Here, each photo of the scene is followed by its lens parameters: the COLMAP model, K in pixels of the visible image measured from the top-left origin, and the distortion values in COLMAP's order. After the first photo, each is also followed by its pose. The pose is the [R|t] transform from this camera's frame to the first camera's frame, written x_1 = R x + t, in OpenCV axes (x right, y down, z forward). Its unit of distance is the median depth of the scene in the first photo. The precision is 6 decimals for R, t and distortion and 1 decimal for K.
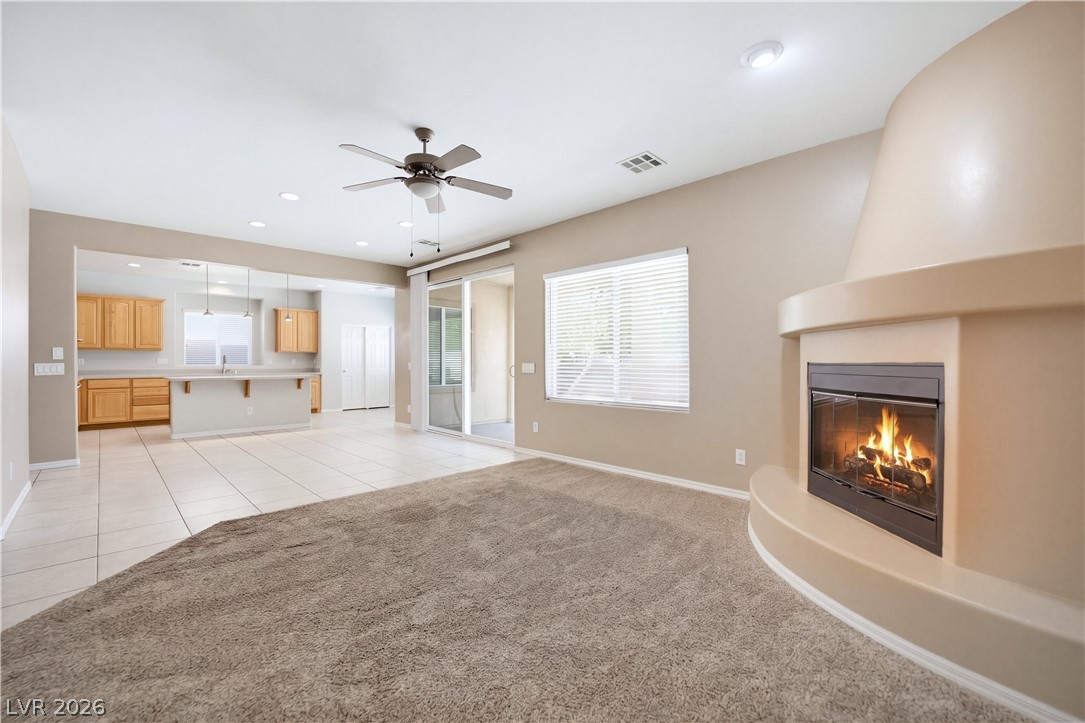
lens RADIAL K [[441.6, 0, 541.4], [0, 441.6, 360.4], [0, 0, 1]] dist [-0.021735, 0.000492]
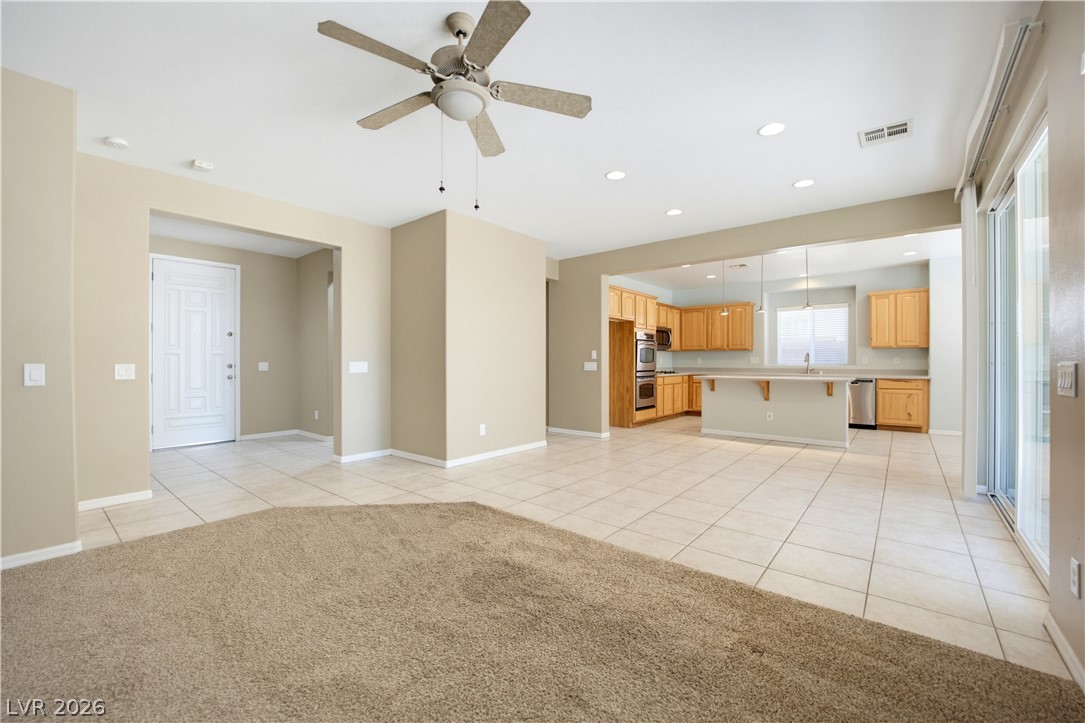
lens RADIAL K [[441.6, 0, 542.6], [0, 441.6, 363.0], [0, 0, 1]] dist [-0.021735, 0.000492]
pose [[0.087945, 0.004584, -0.996115, 0.169880], [0.005254, 0.999973, 0.005065, 0.000977], [0.996111, -0.005679, 0.087918, 0.433662]]
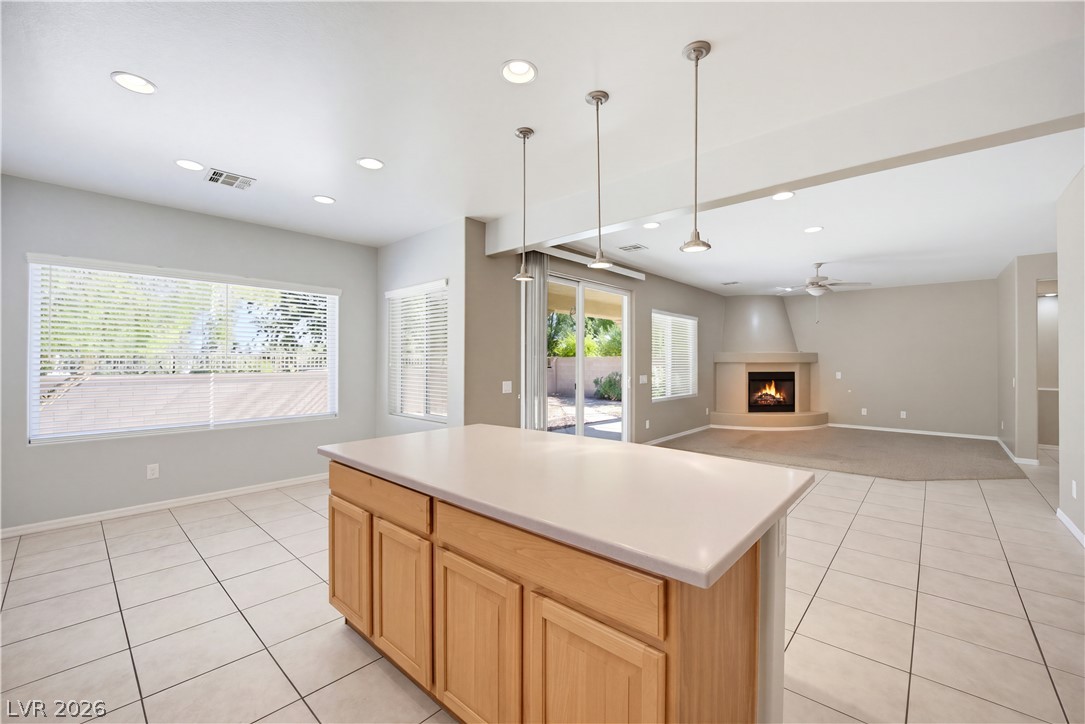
lens RADIAL K [[441.6, 0, 538.7], [0, 441.6, 355.9], [0, 0, 1]] dist [-0.021735, 0.000492]
pose [[-0.040722, 0.012605, 0.999091, -0.921677], [-0.006068, 0.999899, -0.012863, -0.022830], [-0.999152, -0.006586, -0.040641, 0.970484]]
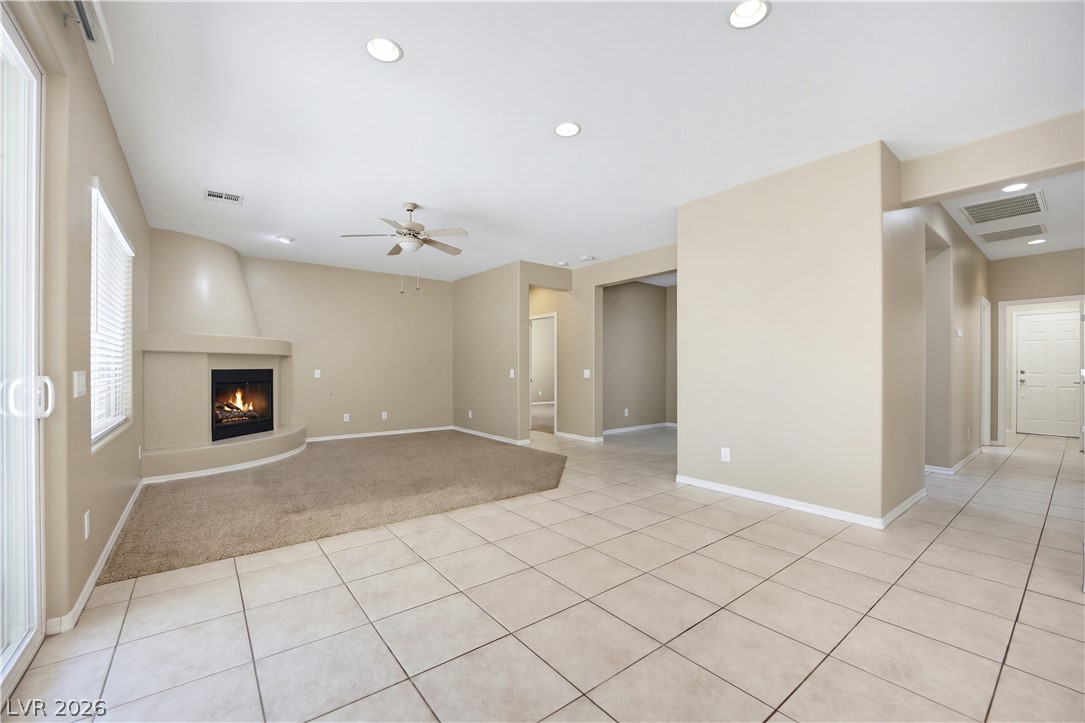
lens RADIAL K [[441.6, 0, 540.9], [0, 441.6, 370.6], [0, 0, 1]] dist [-0.021735, 0.000492]
pose [[-0.991994, 0.000990, 0.126280, -0.350284], [0.000908, 0.999999, -0.000707, 0.003431], [-0.126281, -0.000587, -0.991994, 0.953479]]
